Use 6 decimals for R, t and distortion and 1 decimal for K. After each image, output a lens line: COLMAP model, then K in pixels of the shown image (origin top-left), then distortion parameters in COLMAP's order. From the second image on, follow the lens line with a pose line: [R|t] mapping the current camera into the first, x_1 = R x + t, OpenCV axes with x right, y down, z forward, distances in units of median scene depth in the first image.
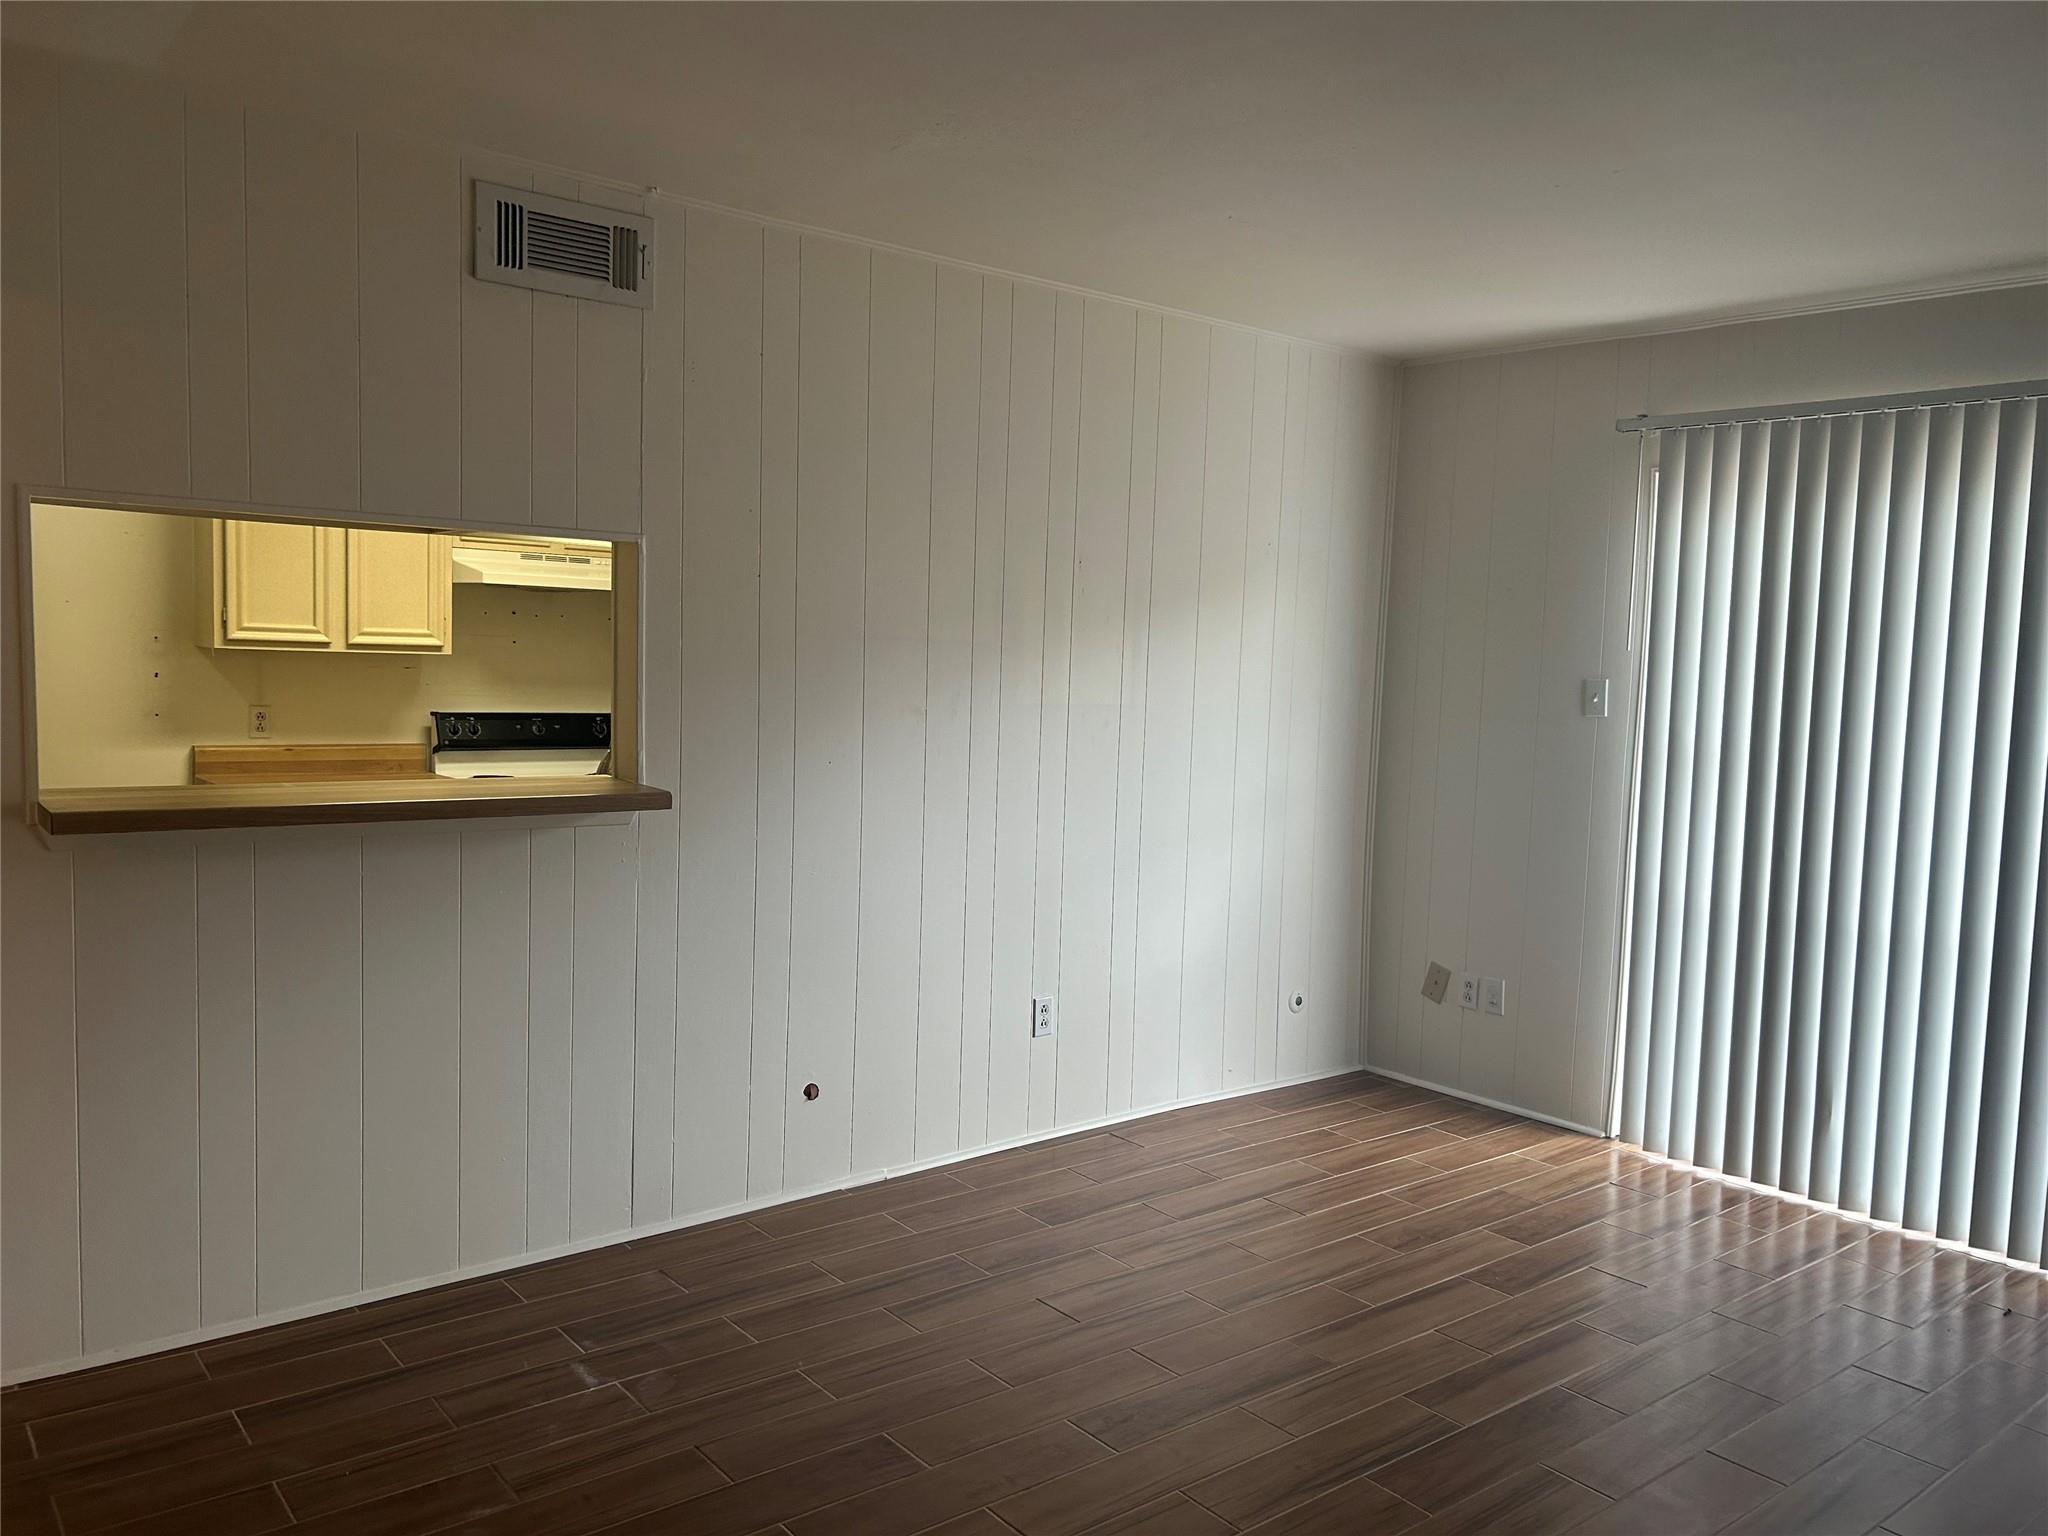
lens RADIAL K [[1540.2, 0, 1031.4], [0, 1540.2, 773.8], [0, 0, 1]] dist [0.079988, -0.109257]
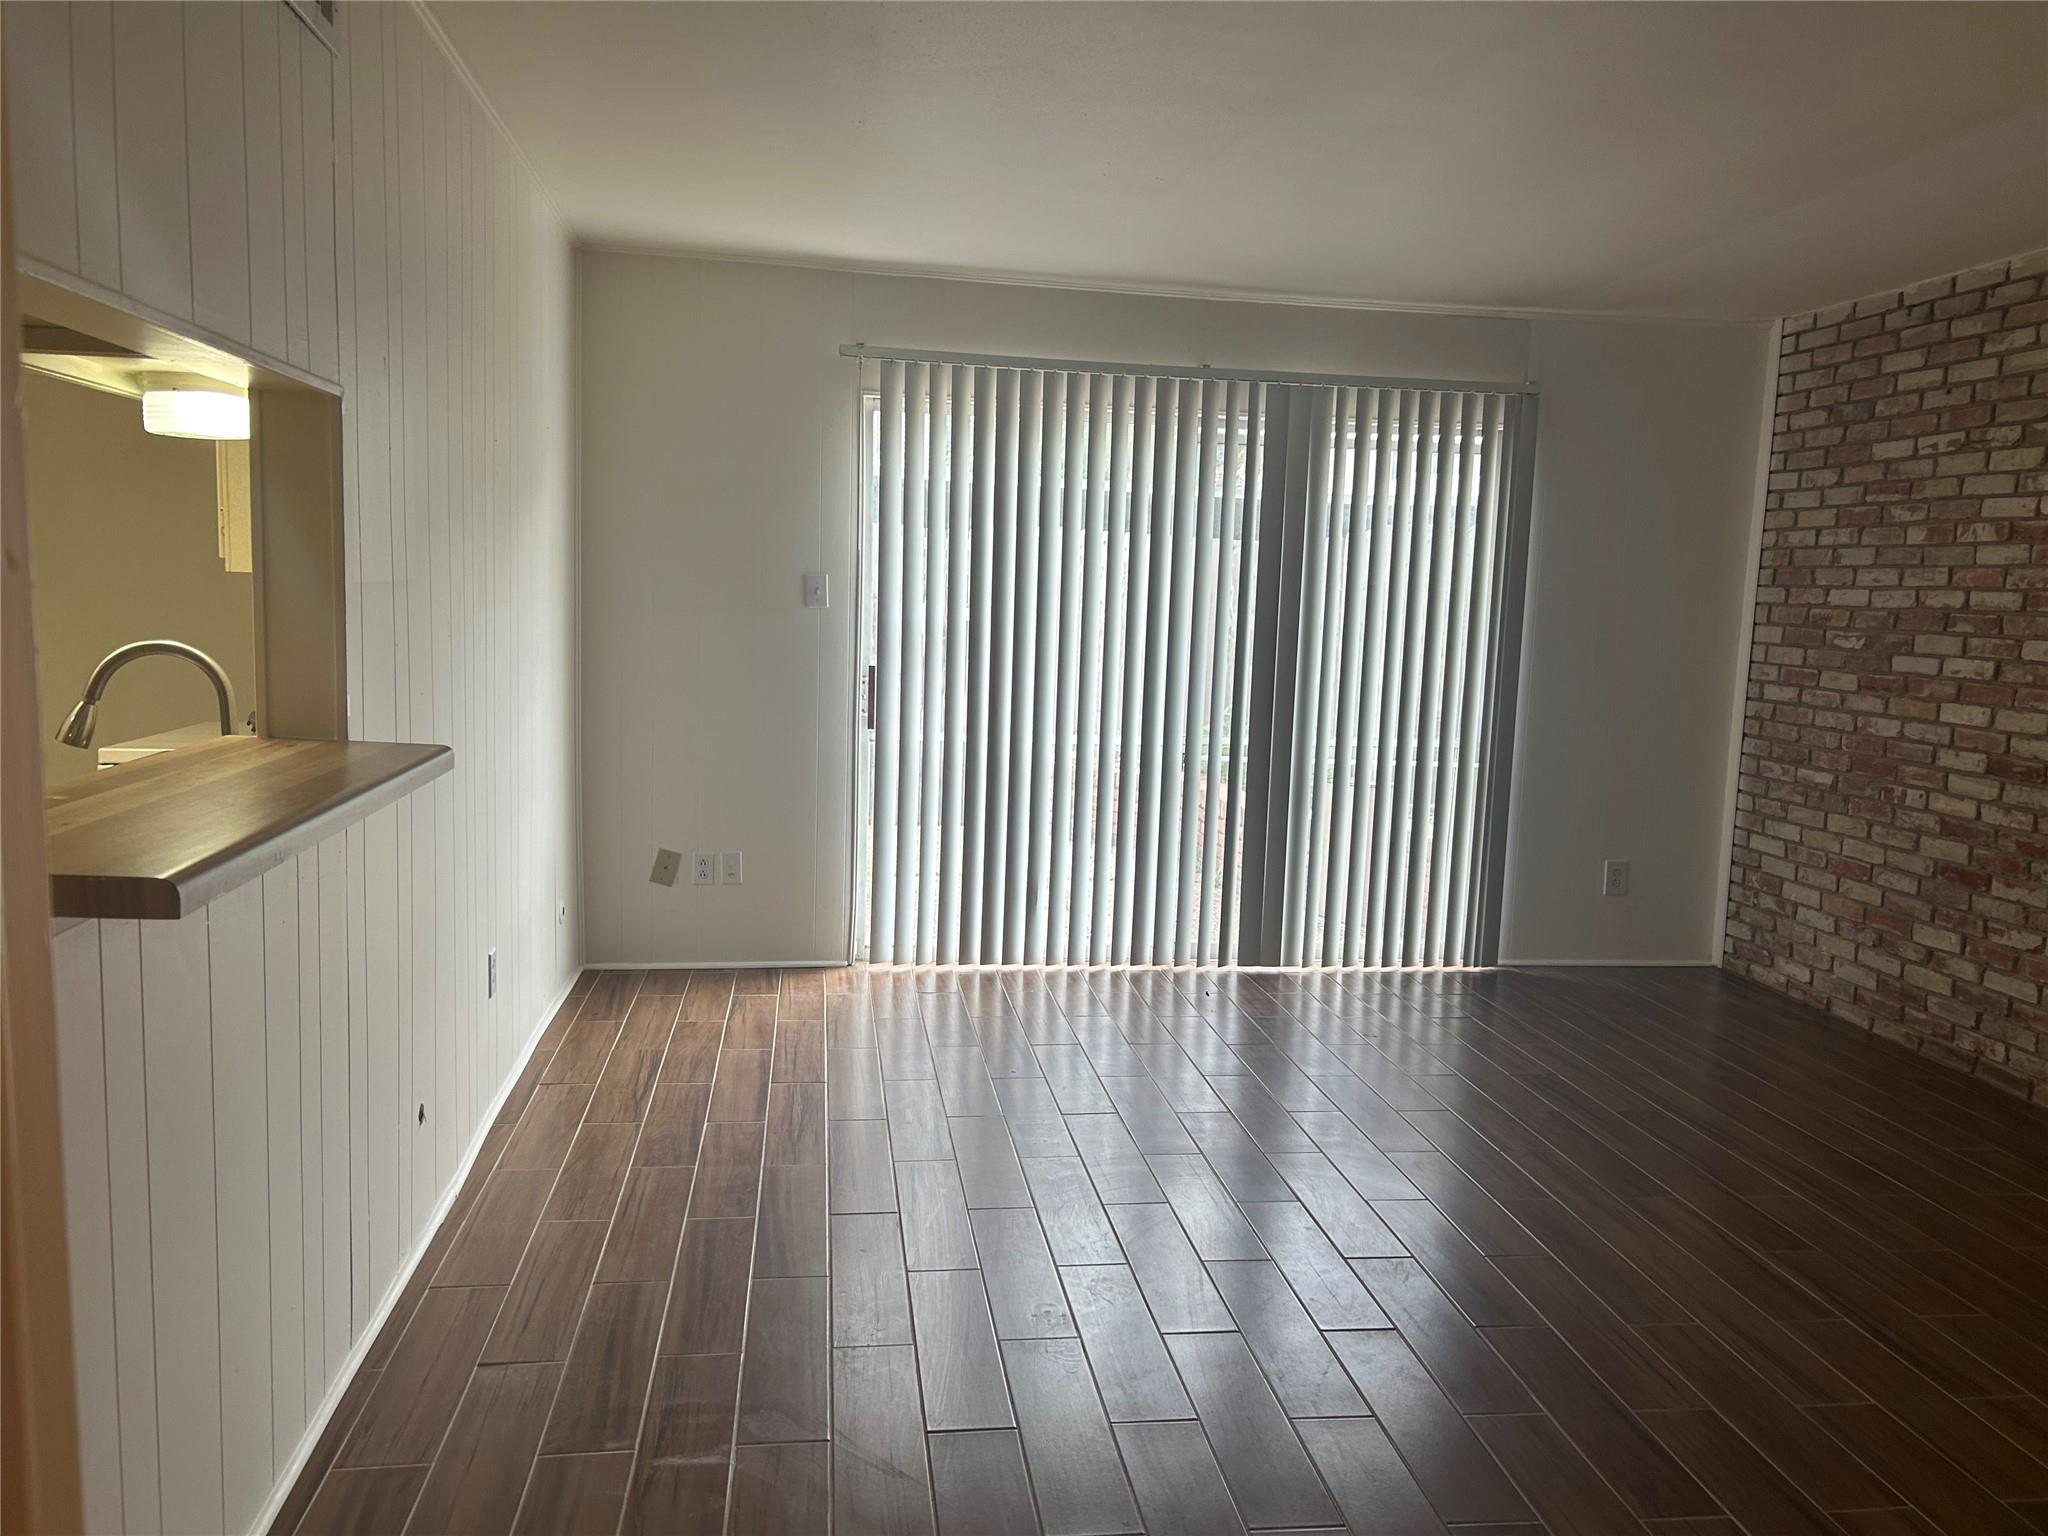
lens RADIAL K [[1545.0, 0, 1019.8], [0, 1545.0, 783.1], [0, 0, 1]] dist [0.045429, -0.042729]
pose [[0.521365, -0.124166, 0.844252, -0.471676], [0.050452, 0.992112, 0.114755, -0.027787], [-0.851841, -0.017235, 0.523516, 0.245292]]
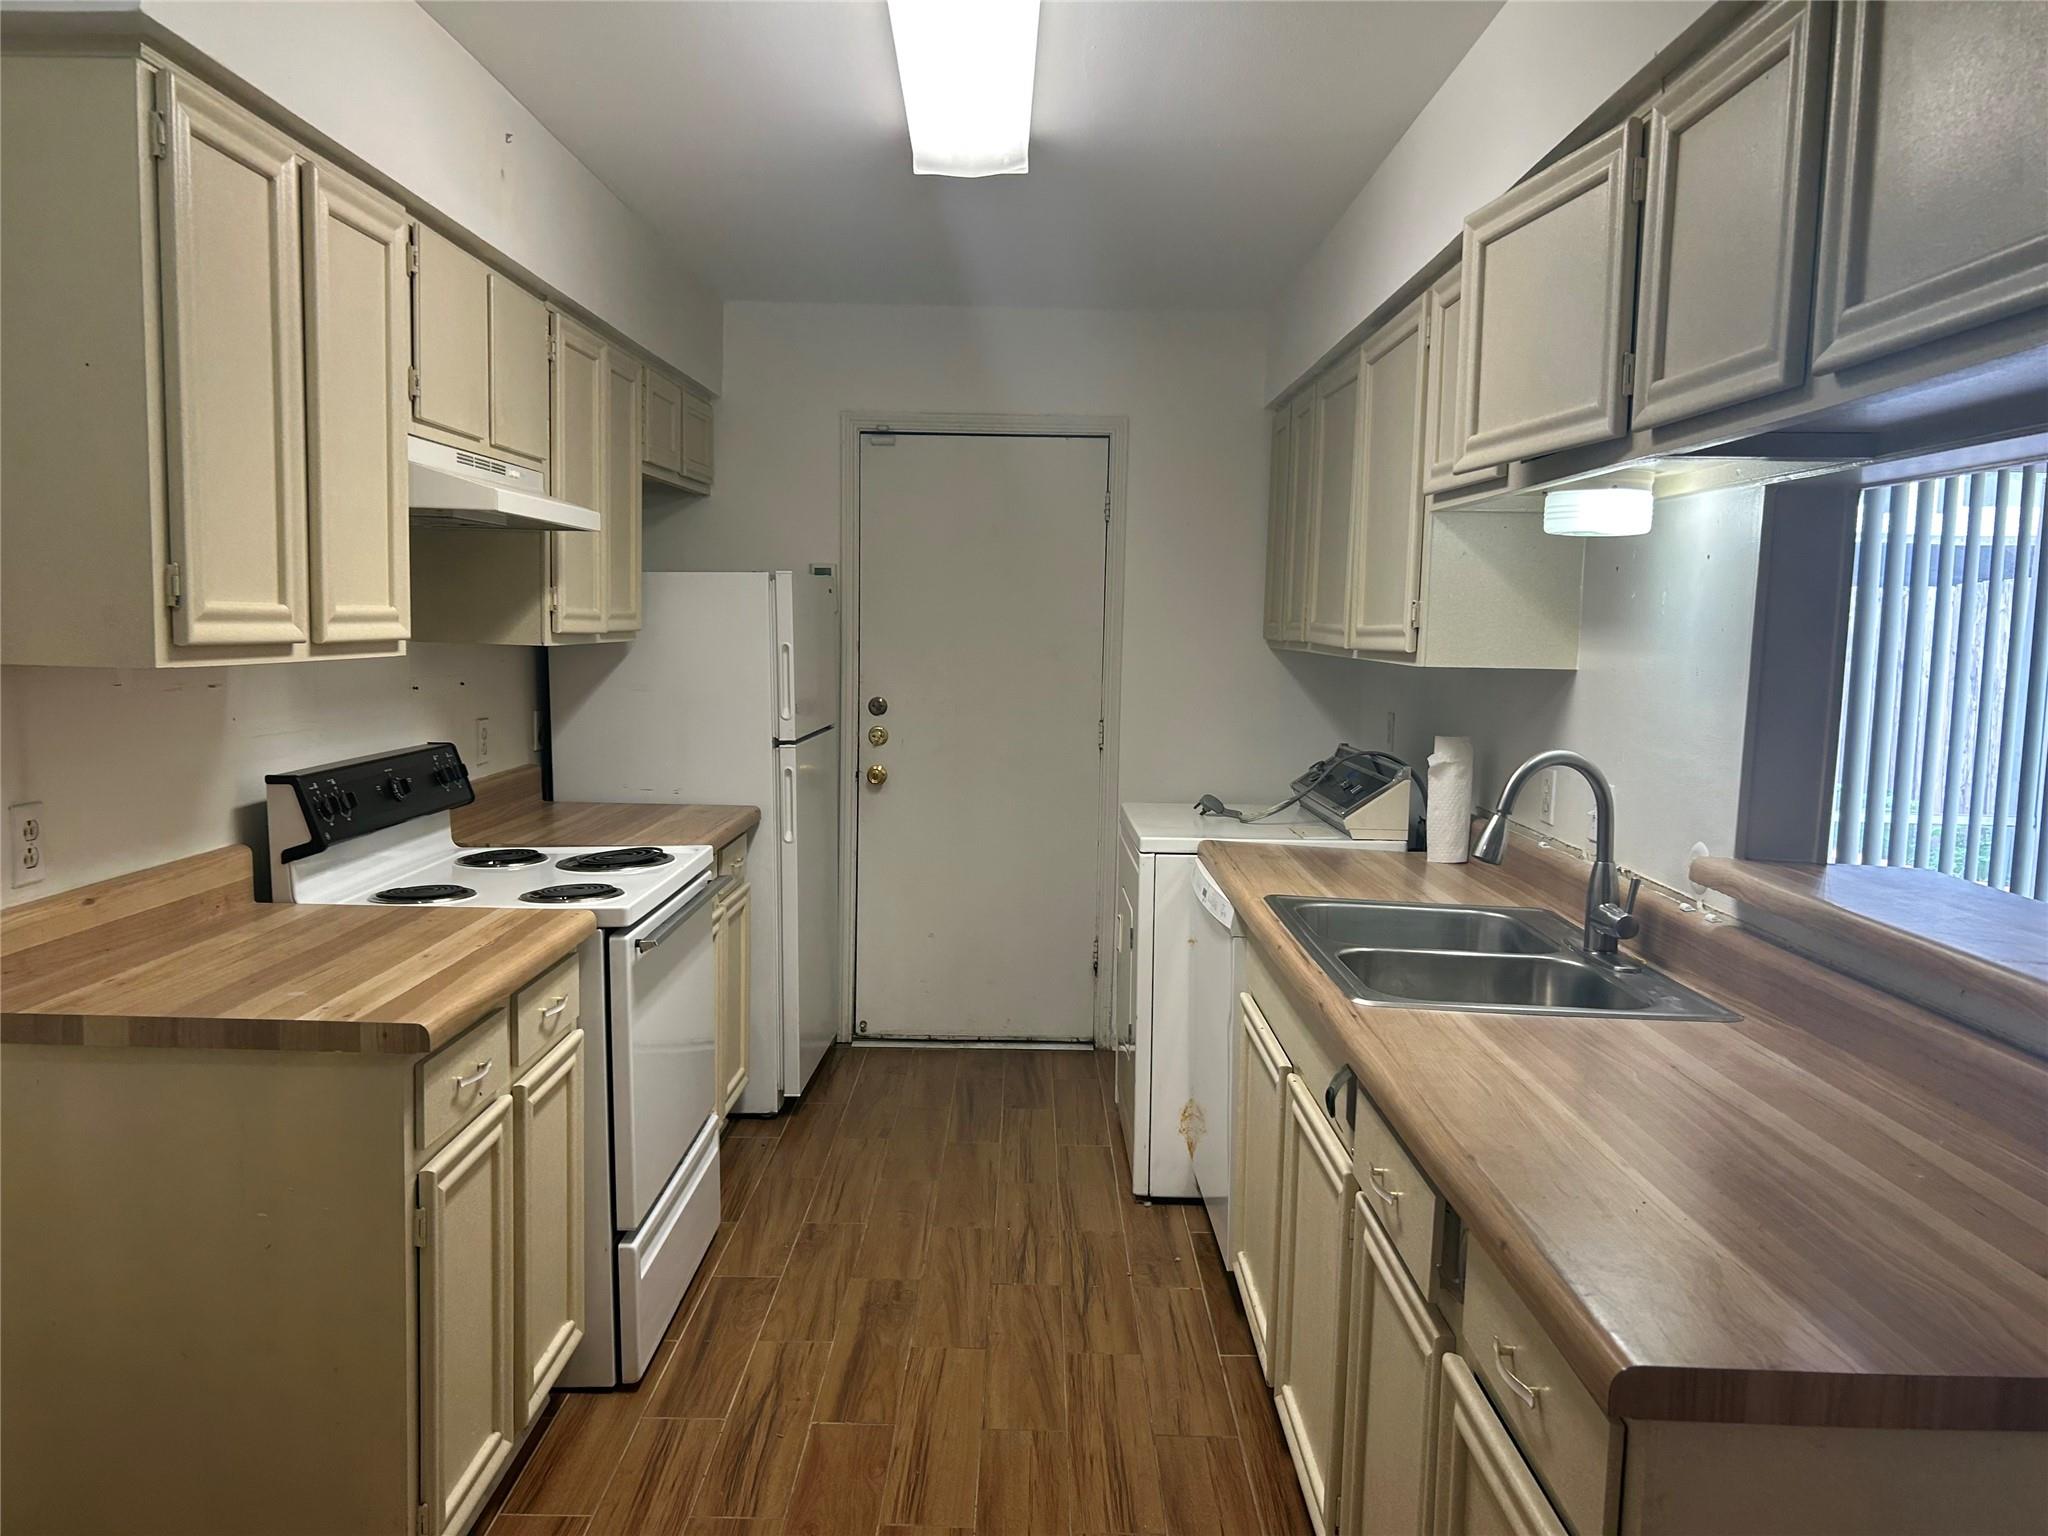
lens RADIAL K [[1540.2, 0, 1031.4], [0, 1540.2, 773.8], [0, 0, 1]] dist [0.079988, -0.109257]
pose [[0.638554, -0.096005, 0.763566, -0.656148], [0.058889, 0.995375, 0.075904, -0.068848], [-0.767321, -0.003503, 0.641254, 0.565614]]
